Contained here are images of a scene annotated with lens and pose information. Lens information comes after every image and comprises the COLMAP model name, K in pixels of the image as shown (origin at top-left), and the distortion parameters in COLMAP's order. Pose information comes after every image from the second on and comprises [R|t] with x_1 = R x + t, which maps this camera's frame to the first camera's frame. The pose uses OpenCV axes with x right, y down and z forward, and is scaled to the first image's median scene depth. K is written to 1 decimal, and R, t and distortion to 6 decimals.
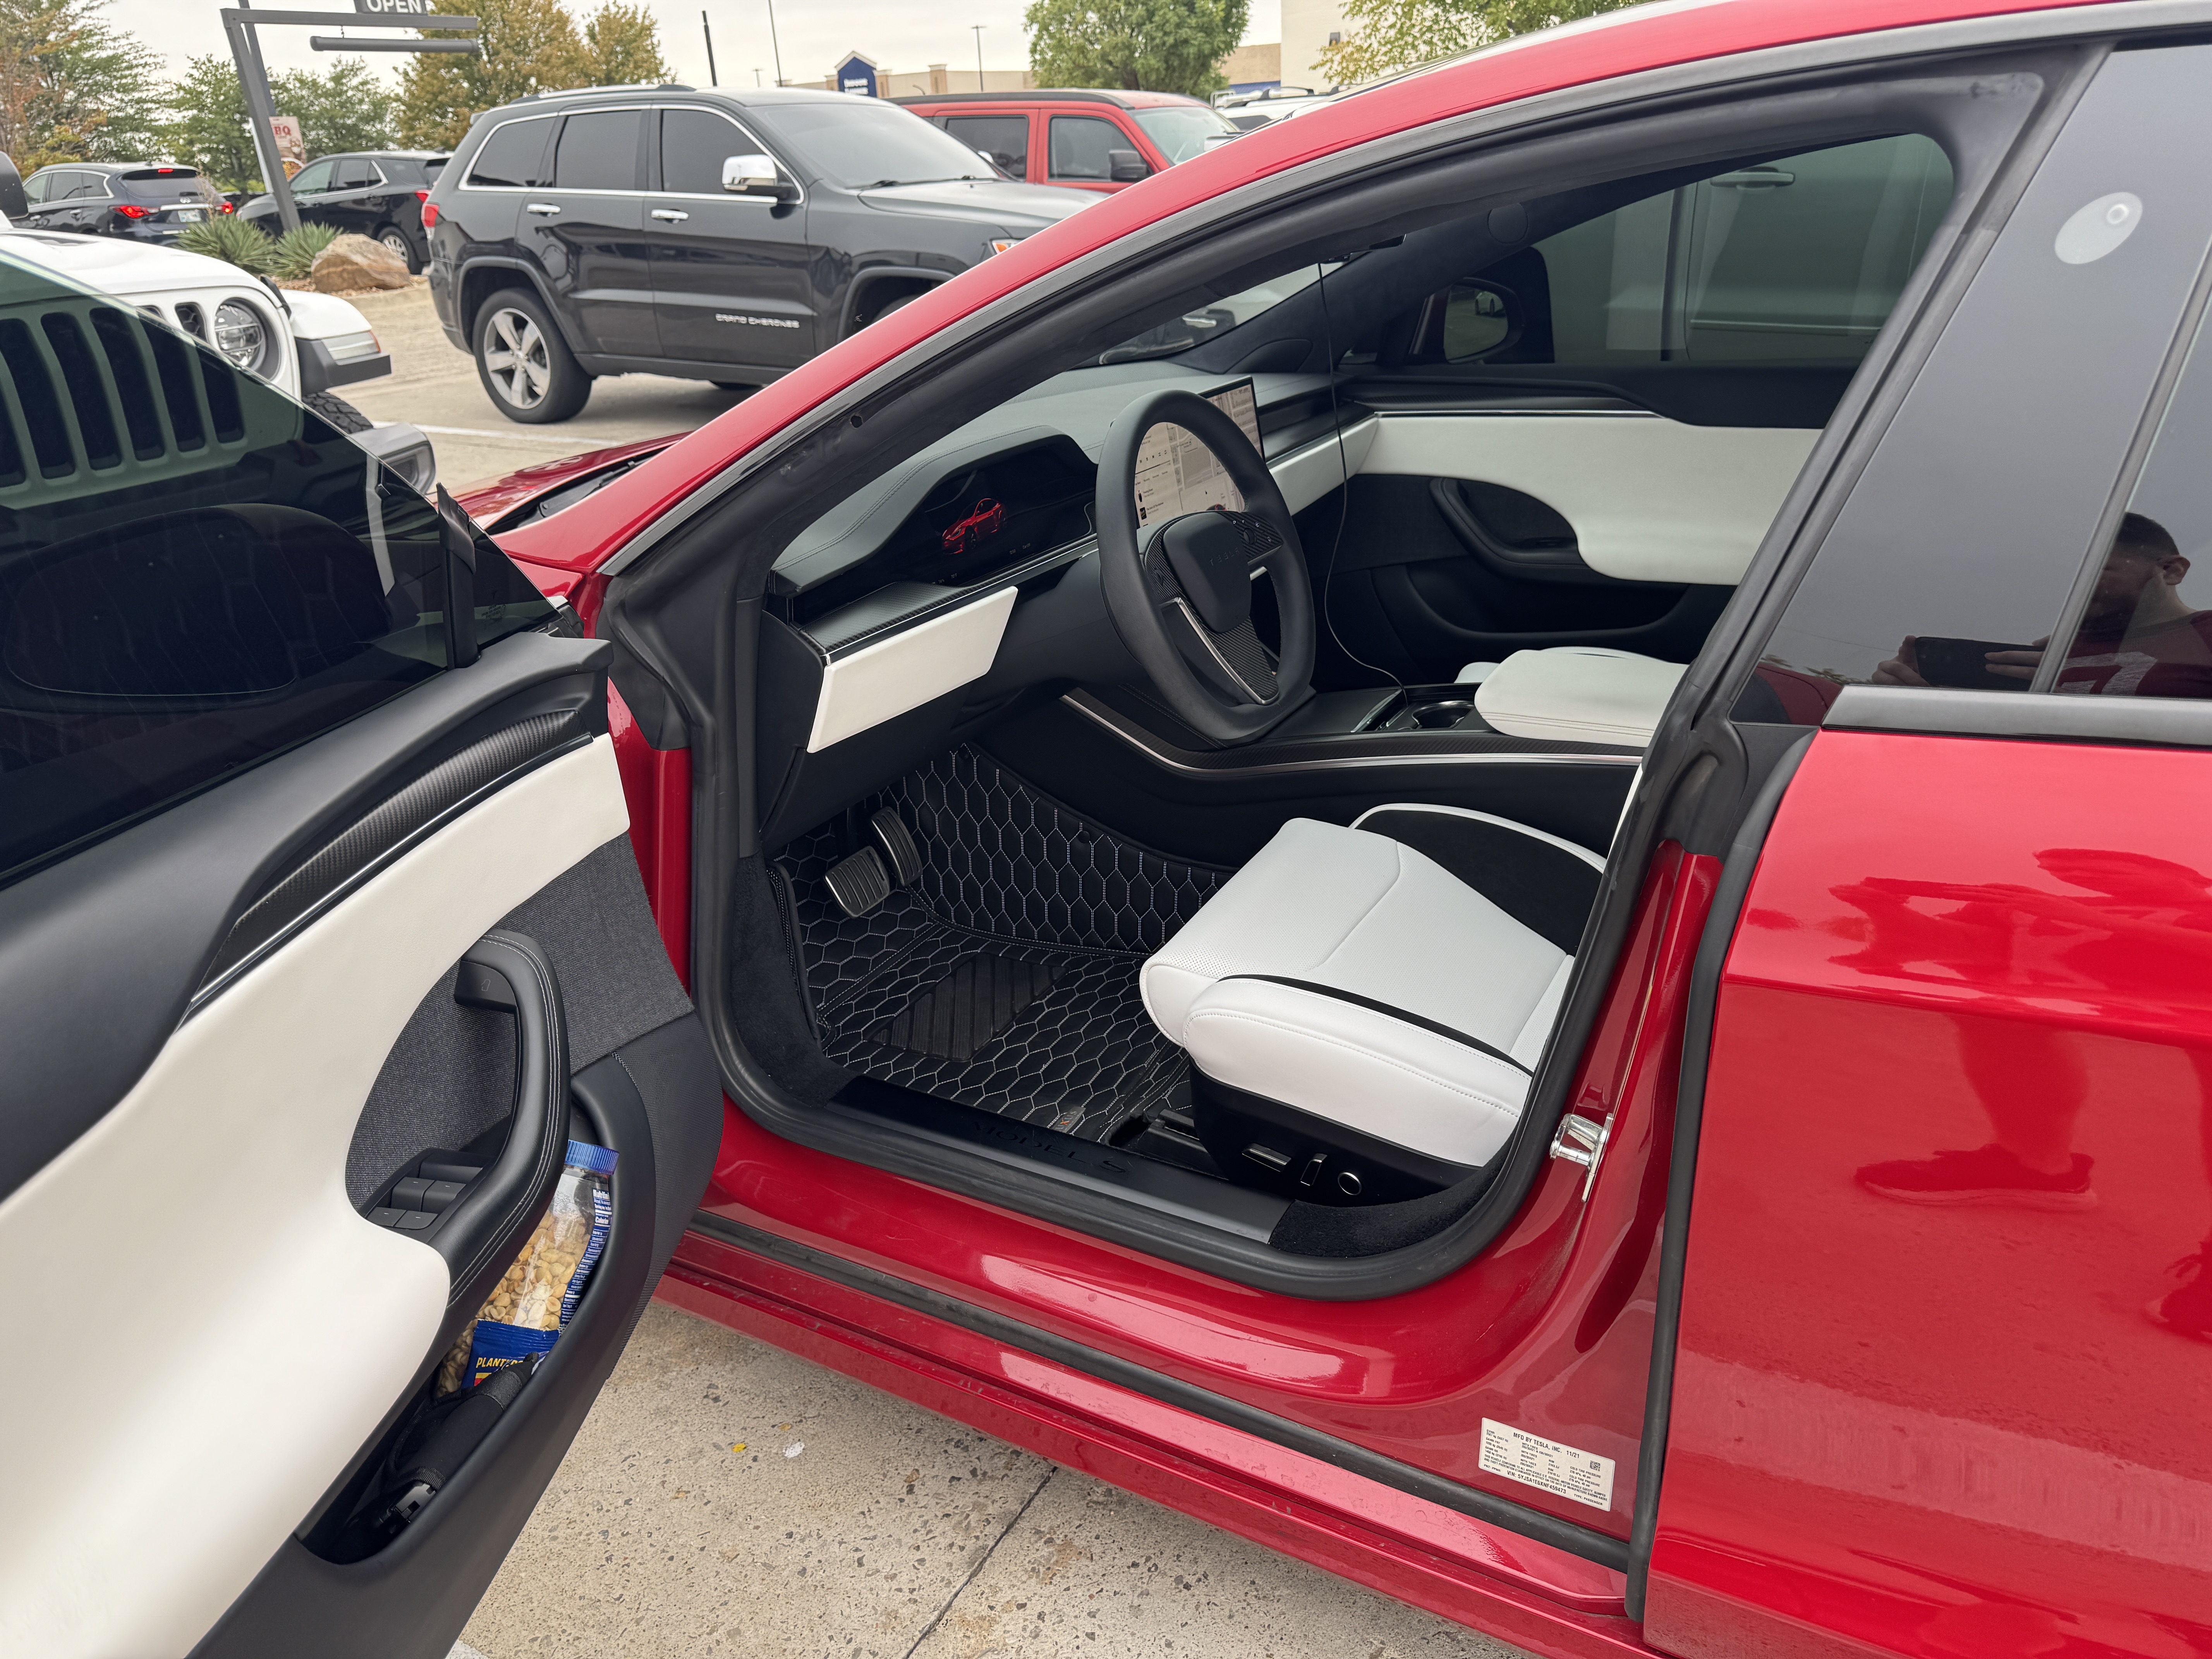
lens RADIAL K [[1576.4, 0, 1088.1], [0, 1576.4, 803.4], [0, 0, 1]] dist [0.019071, -0.025569]
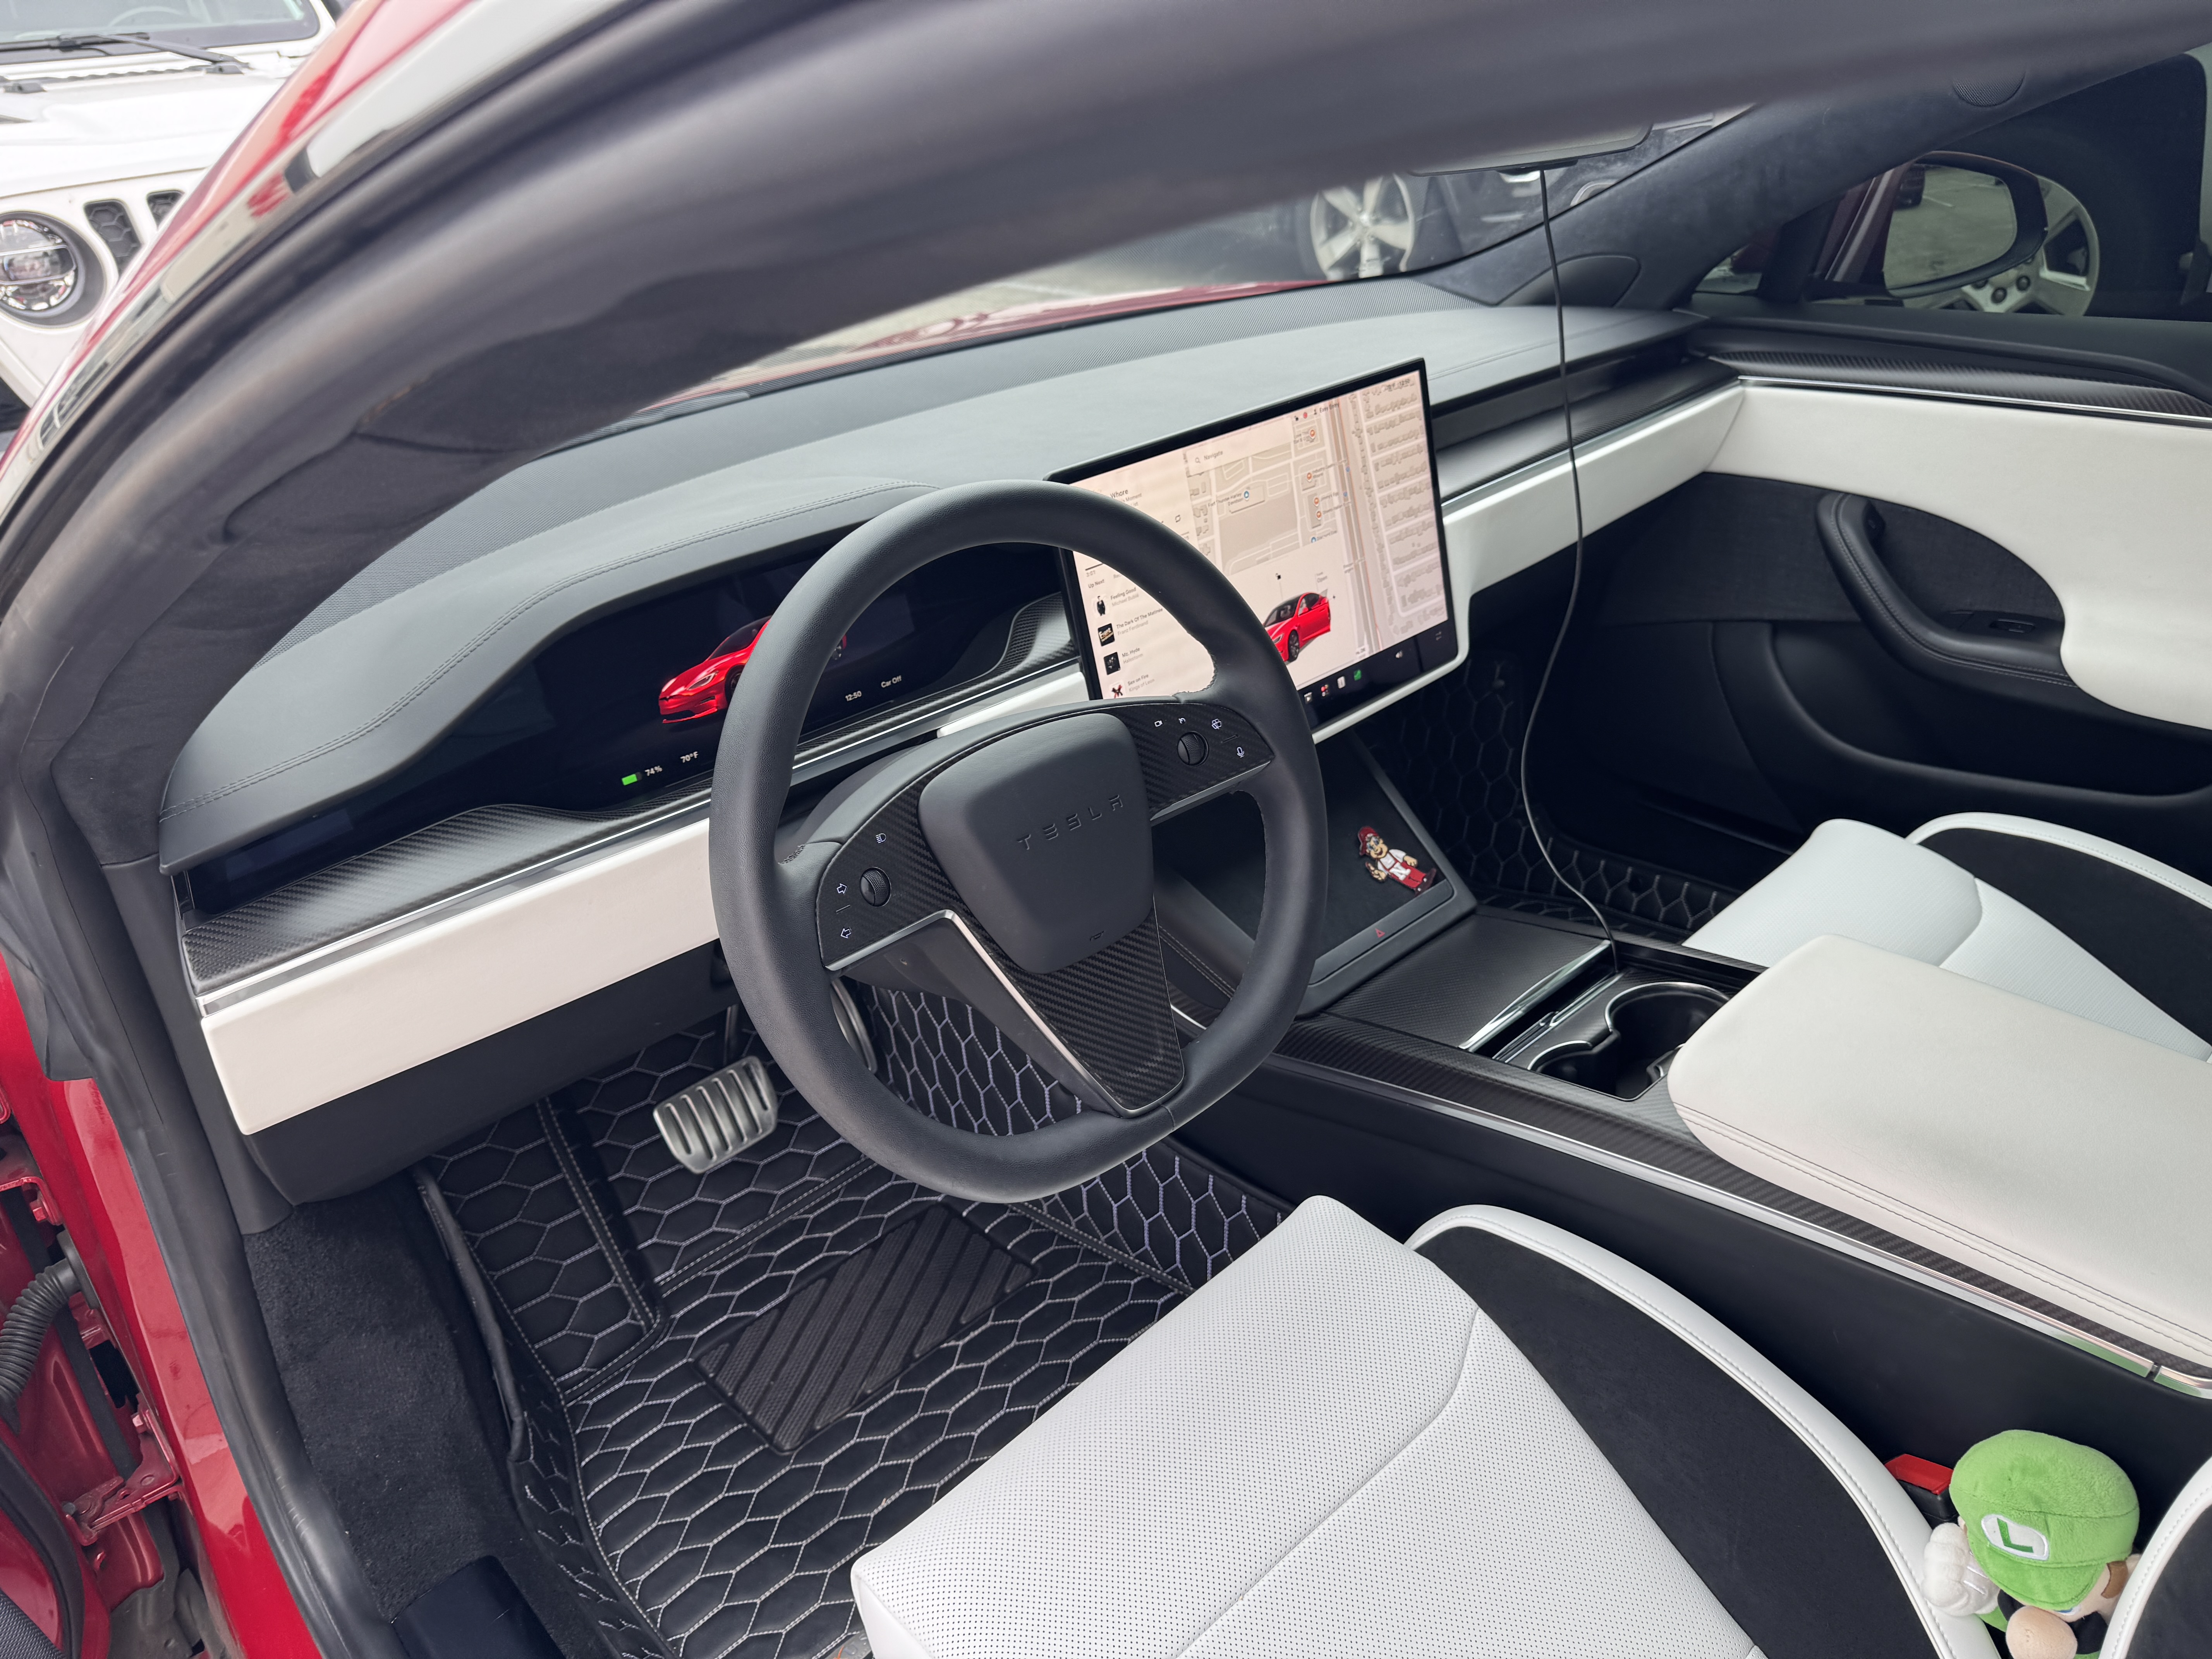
lens RADIAL K [[1576.4, 0, 1088.1], [0, 1576.4, 803.4], [0, 0, 1]] dist [0.019071, -0.025569]
pose [[0.947309, 0.119136, -0.297344, 0.146339], [-0.087721, 0.989263, 0.116896, -0.135937], [0.308077, -0.084653, 0.947588, 0.332565]]
